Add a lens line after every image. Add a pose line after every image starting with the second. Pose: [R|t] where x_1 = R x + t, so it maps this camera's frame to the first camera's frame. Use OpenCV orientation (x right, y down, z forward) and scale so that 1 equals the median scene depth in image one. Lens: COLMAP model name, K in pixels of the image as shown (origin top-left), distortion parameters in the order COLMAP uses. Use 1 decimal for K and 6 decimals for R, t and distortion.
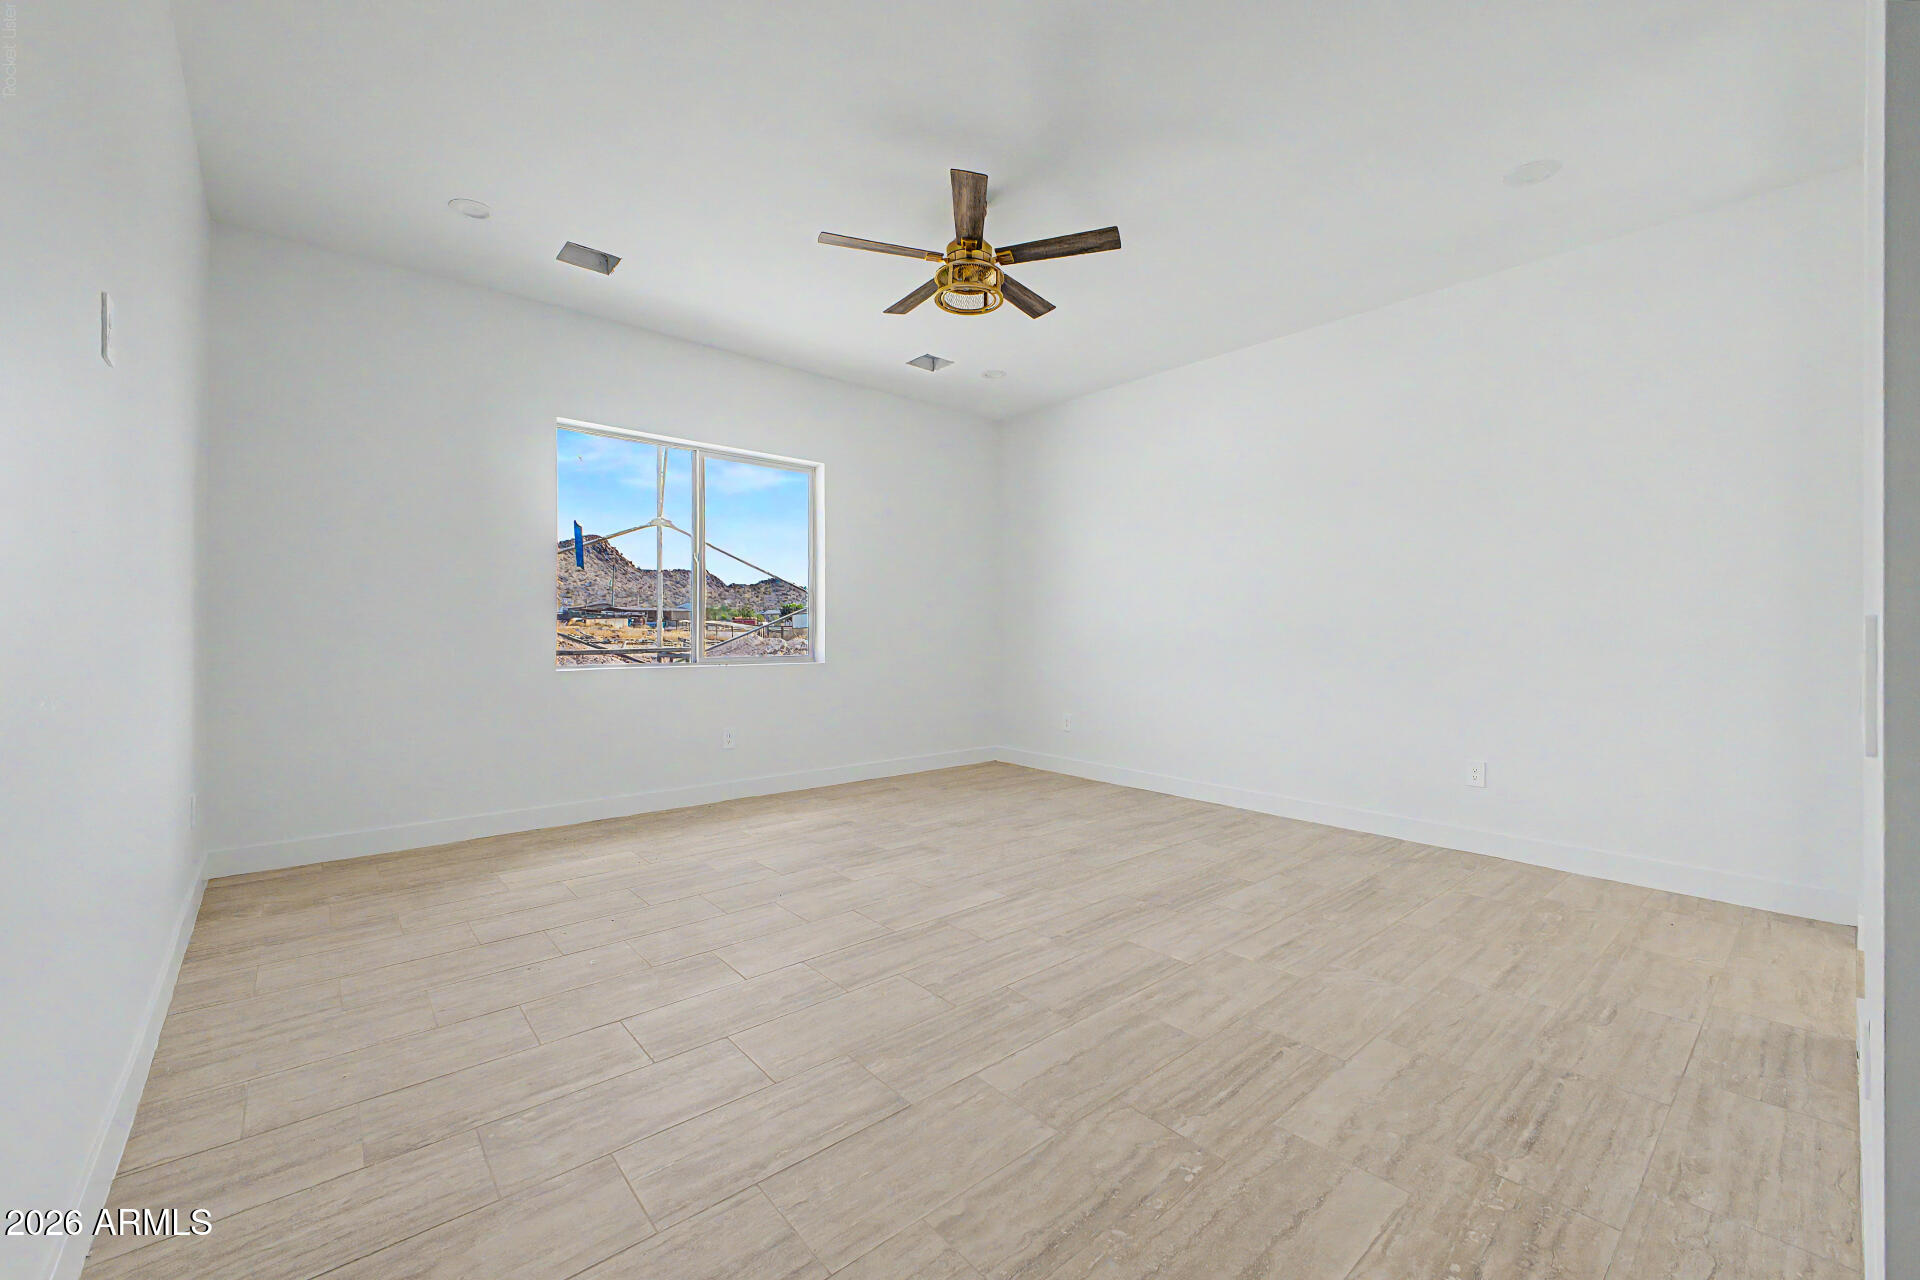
lens RADIAL K [[755.8, 0, 961.6], [0, 755.8, 637.2], [0, 0, 1]] dist [0.010723, -0.001091]
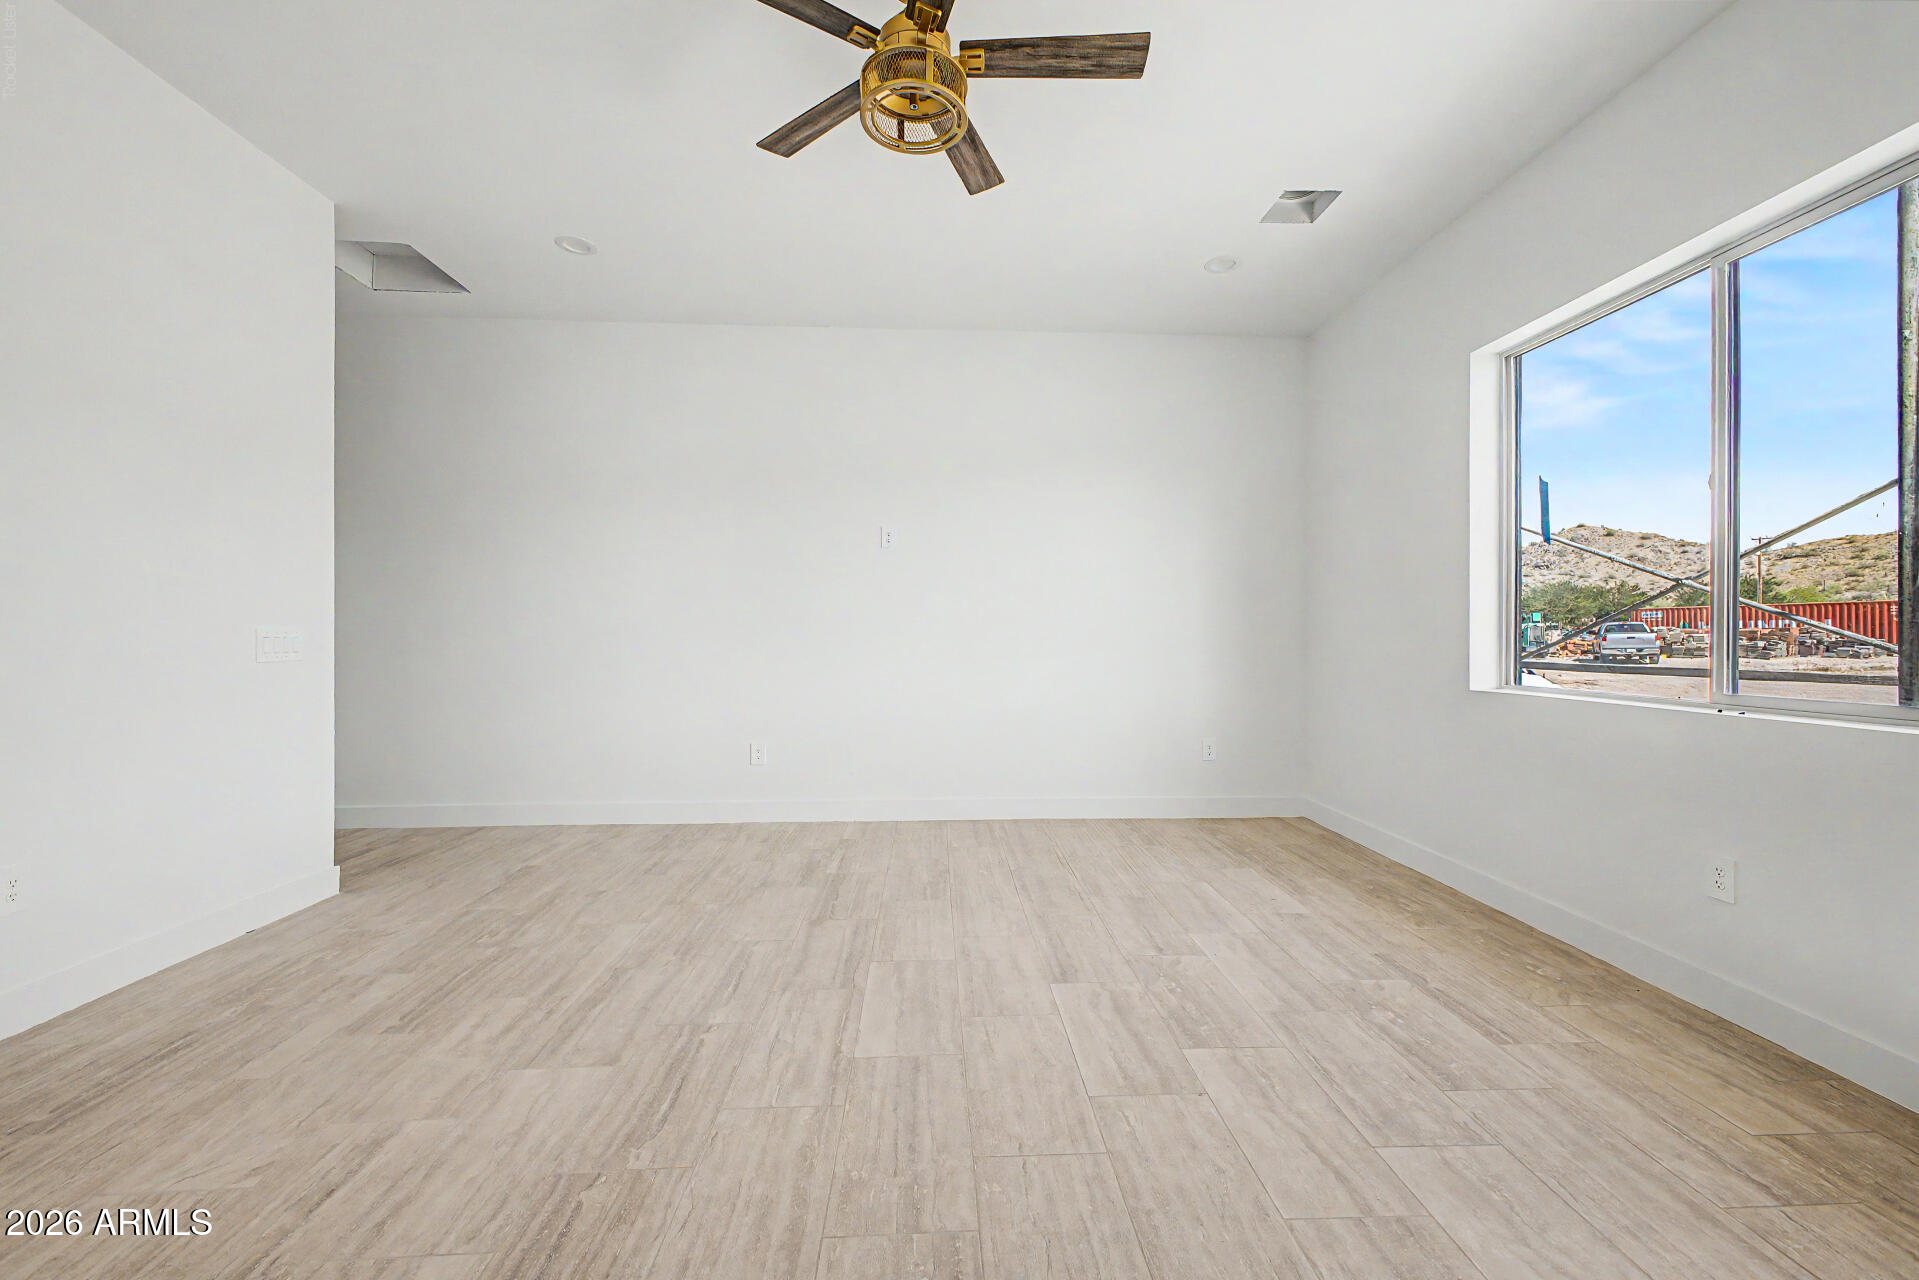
lens RADIAL K [[755.4, 0, 964.5], [0, 755.4, 633.6], [0, 0, 1]] dist [0.010723, -0.001091]
pose [[-0.611740, -0.005986, -0.791036, 0.630042], [-0.009097, 0.999958, -0.000531, -0.008601], [0.791006, 0.006871, -0.611770, 1.827043]]
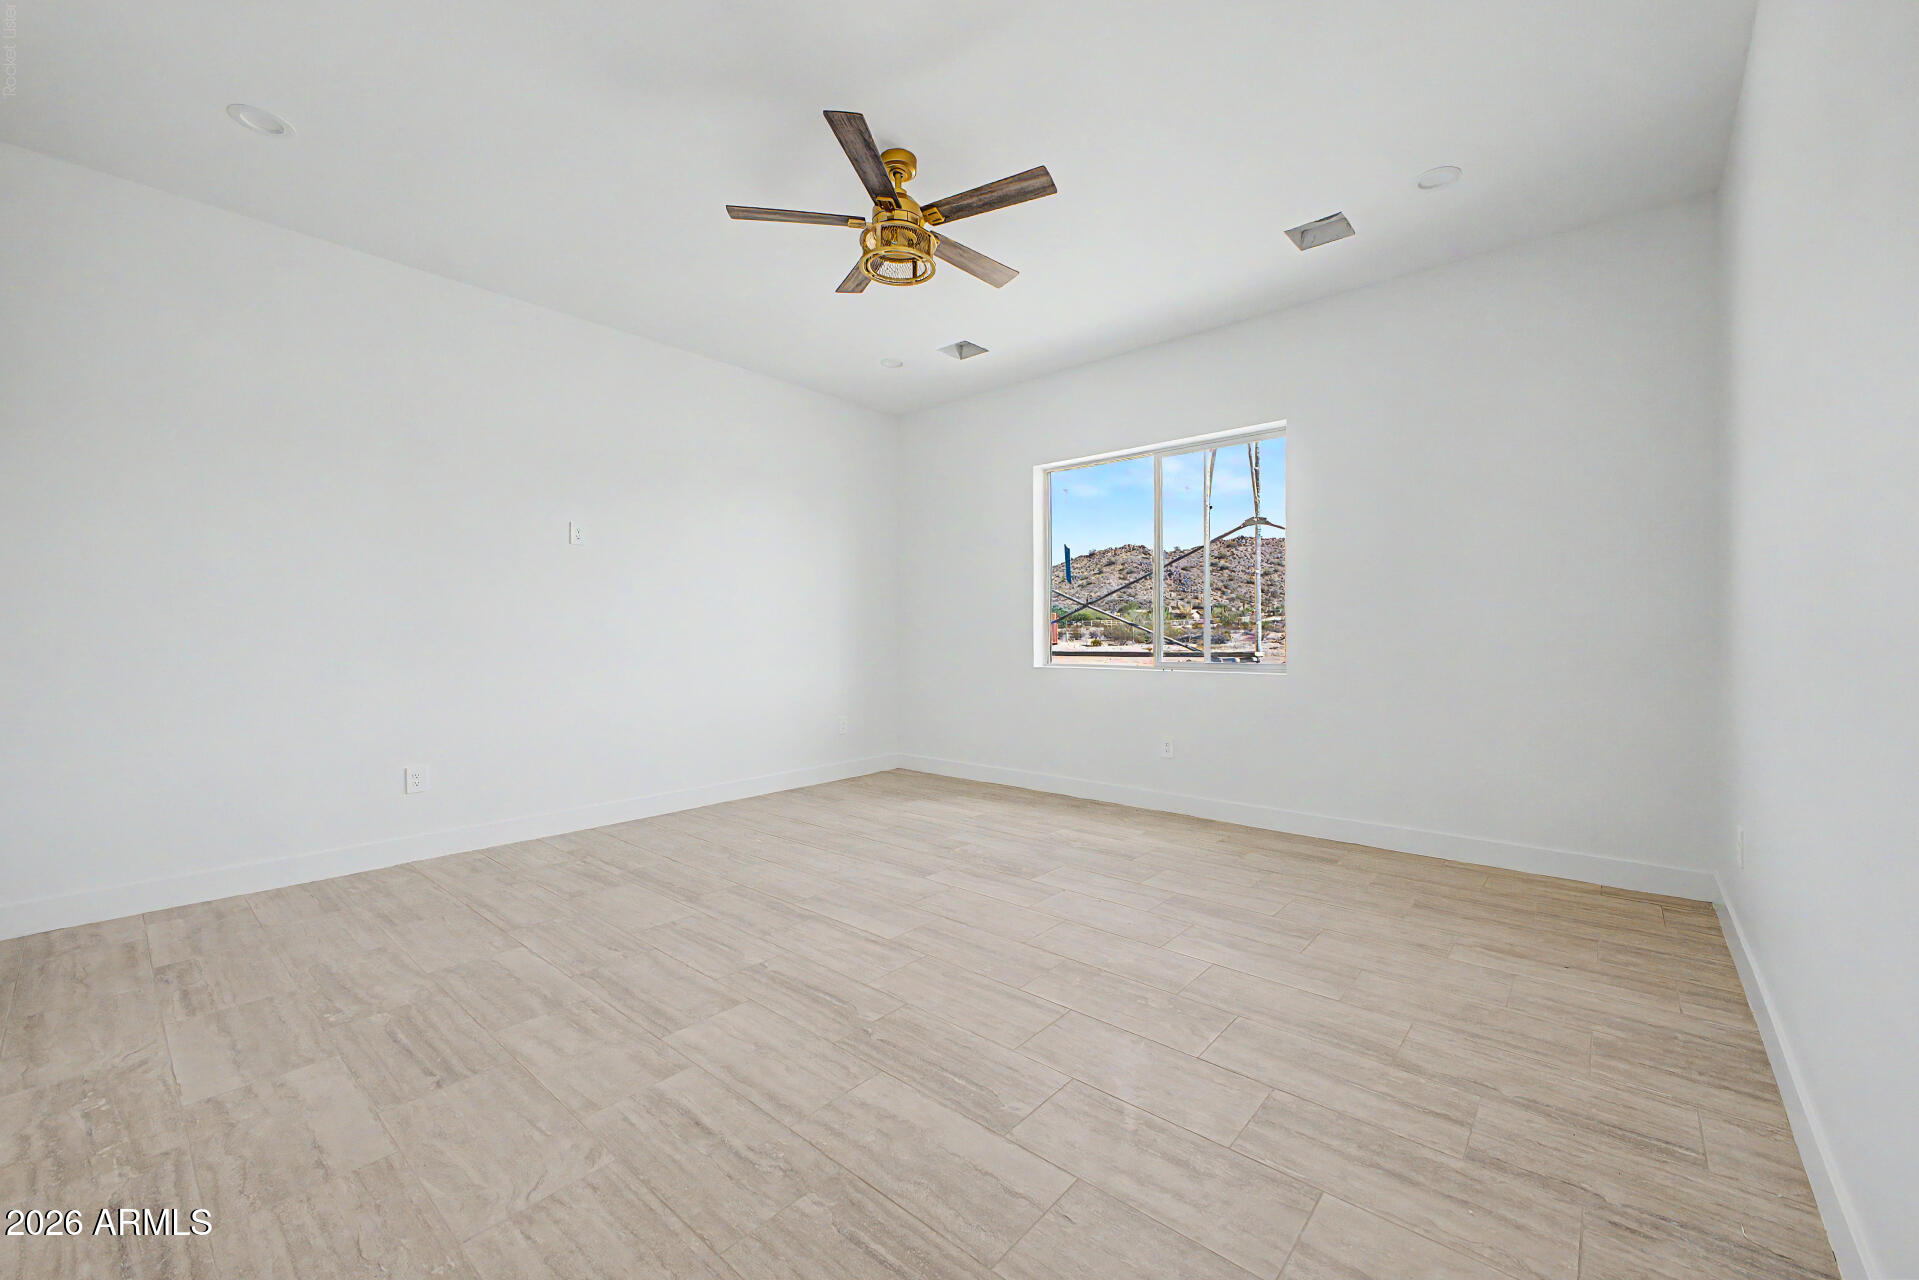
lens RADIAL K [[755.4, 0, 977.6], [0, 755.4, 631.4], [0, 0, 1]] dist [0.010723, -0.001091]
pose [[0.163042, -0.007999, -0.986587, 1.175509], [-0.005531, 0.999944, -0.009021, -0.003821], [0.986604, 0.006927, 0.162988, 1.204829]]
